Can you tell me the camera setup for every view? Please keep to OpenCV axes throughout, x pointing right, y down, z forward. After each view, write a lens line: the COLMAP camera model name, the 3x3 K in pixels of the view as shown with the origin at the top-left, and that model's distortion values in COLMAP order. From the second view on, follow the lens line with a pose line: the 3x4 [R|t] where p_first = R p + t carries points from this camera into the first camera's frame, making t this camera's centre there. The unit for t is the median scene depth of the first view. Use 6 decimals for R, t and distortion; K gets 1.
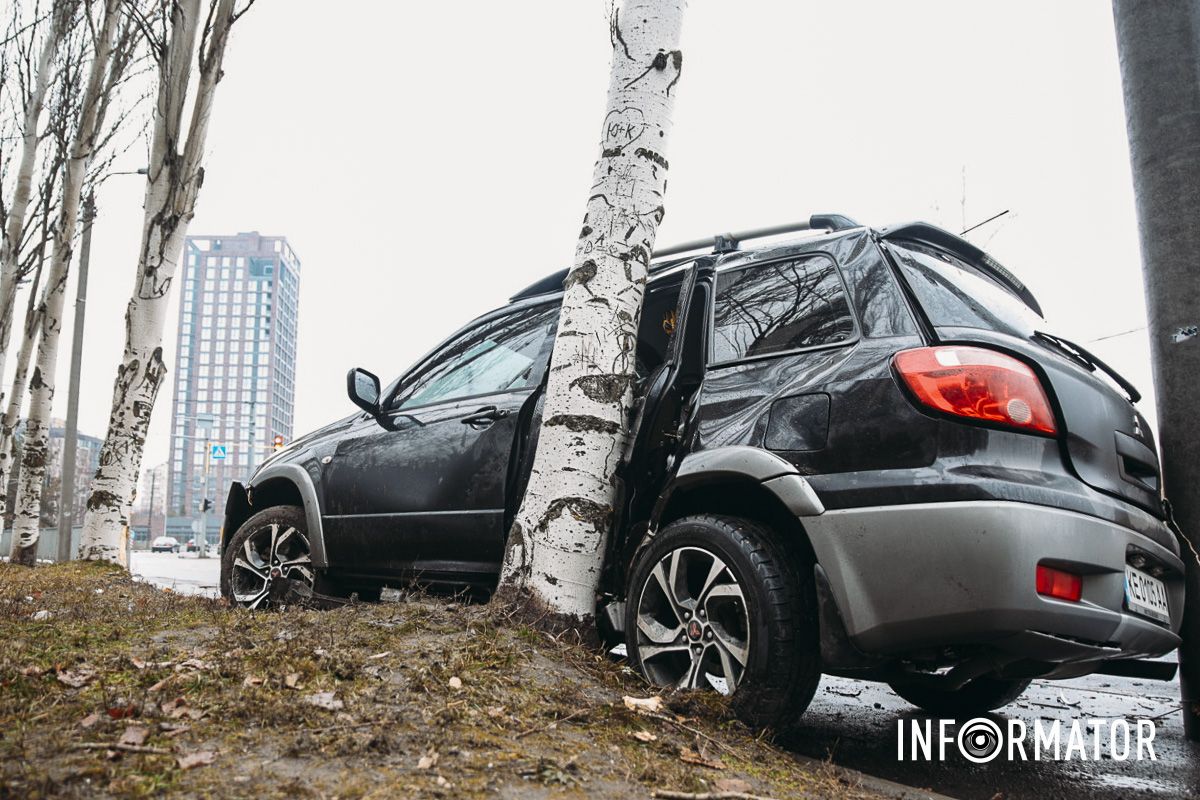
lens RADIAL K [[929.8, 0, 553.0], [0, 929.8, 395.9], [0, 0, 1]] dist [-0.102525, 0.028960]
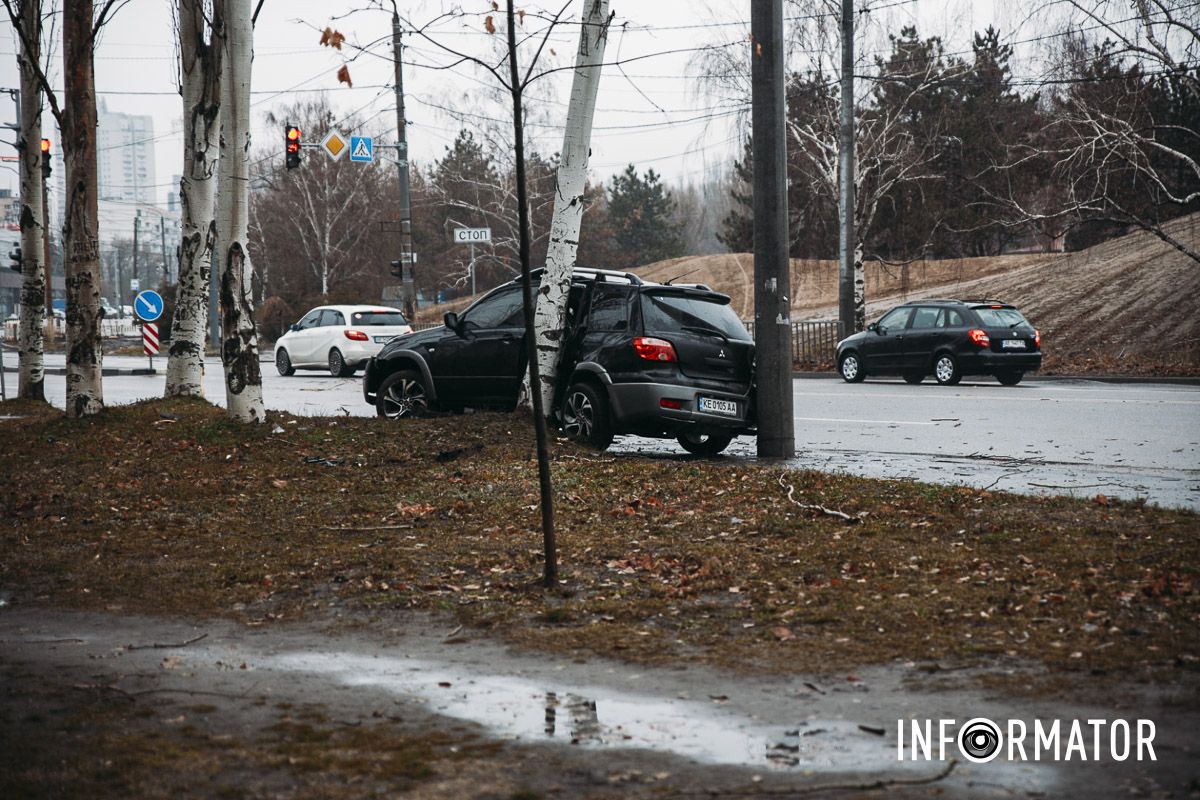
lens RADIAL K [[2270.3, 0, 597.0], [0, 2270.3, 400.4], [0, 0, 1]] dist [0.229092, 0.000000]
pose [[0.999624, -0.024579, 0.012148, 0.097052], [0.021563, 0.978456, 0.205327, -1.178753], [-0.016933, -0.204988, 0.978618, -5.545604]]
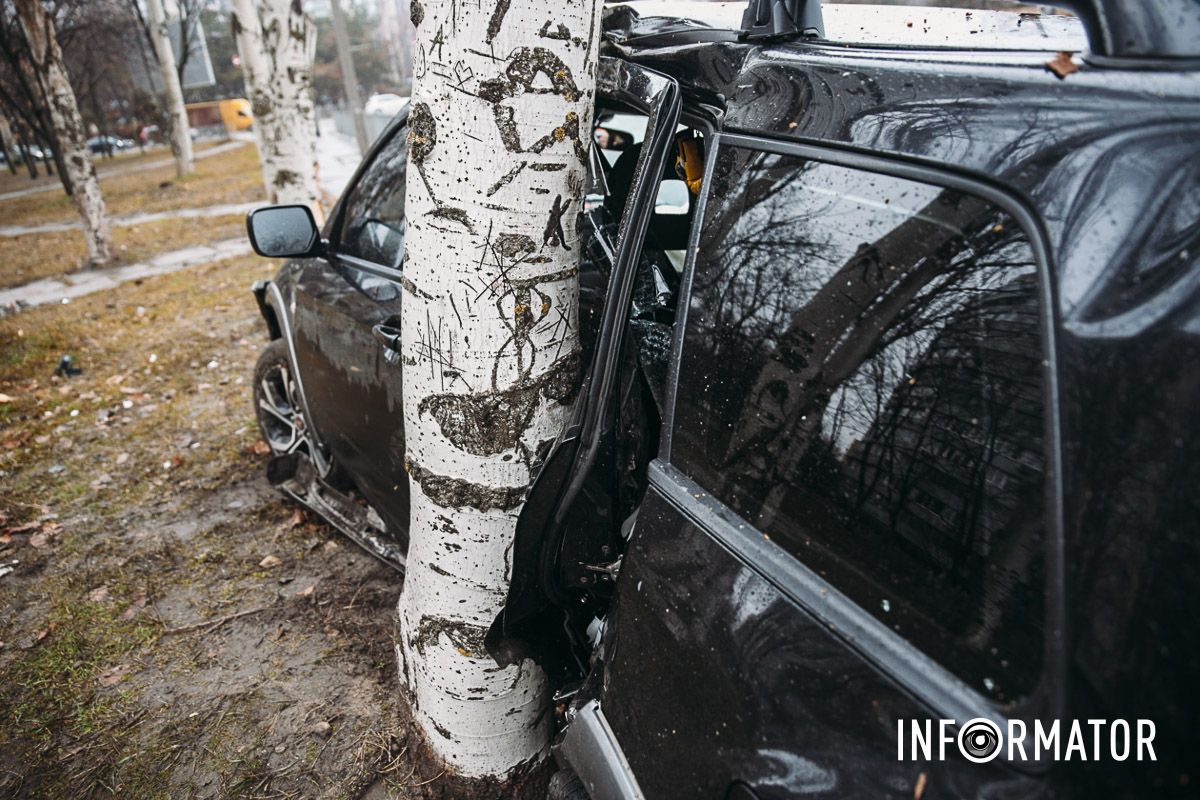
lens RADIAL K [[817.0, 0, 598.8], [0, 817.0, 404.3], [0, 0, 1]] dist [-0.087252, 0.008411]
pose [[0.954936, 0.016450, -0.296354, 0.223992], [0.147394, 0.840367, 0.521591, -0.211158], [0.257627, -0.541767, 0.800073, 0.680205]]
